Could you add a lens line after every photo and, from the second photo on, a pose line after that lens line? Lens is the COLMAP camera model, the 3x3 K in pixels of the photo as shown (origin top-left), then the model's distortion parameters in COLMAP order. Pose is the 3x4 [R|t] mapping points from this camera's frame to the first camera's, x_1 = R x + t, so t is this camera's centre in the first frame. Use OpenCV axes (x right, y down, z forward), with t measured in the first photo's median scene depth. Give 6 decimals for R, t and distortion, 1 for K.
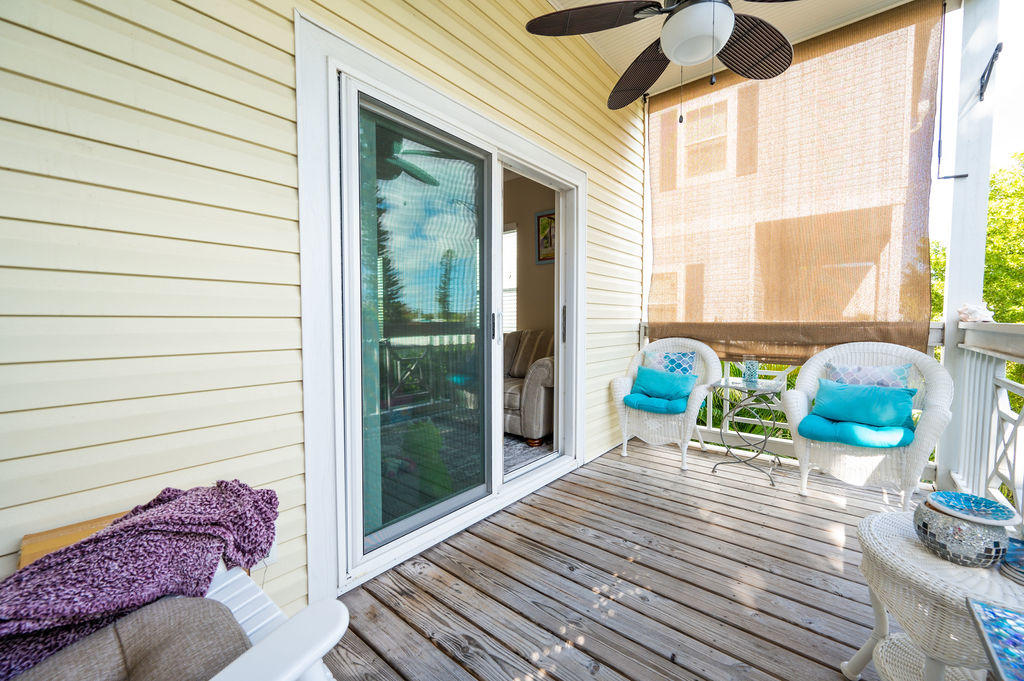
lens RADIAL K [[406.6, 0, 509.5], [0, 406.6, 335.9], [0, 0, 1]] dist [-0.000510, -0.000010]
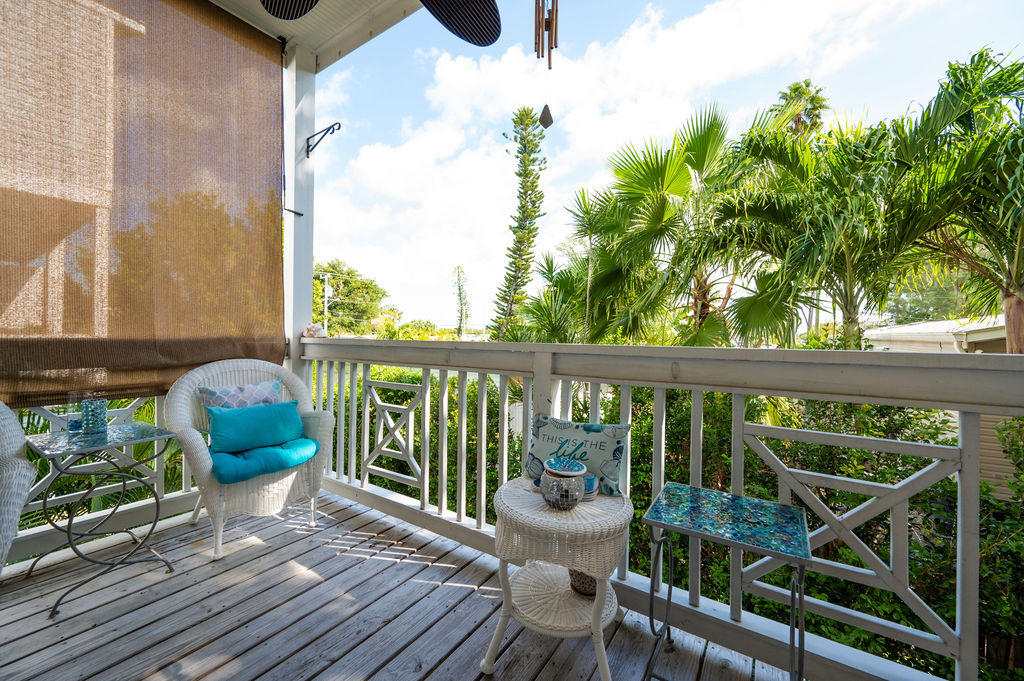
lens RADIAL K [[406.6, 0, 509.5], [0, 406.6, 335.9], [0, 0, 1]] dist [-0.000510, -0.000010]
pose [[-0.106254, 0.002541, 0.994336, -0.110967], [0.031345, 0.999508, 0.000795, -0.020081], [-0.993845, 0.031252, -0.106281, 0.483735]]
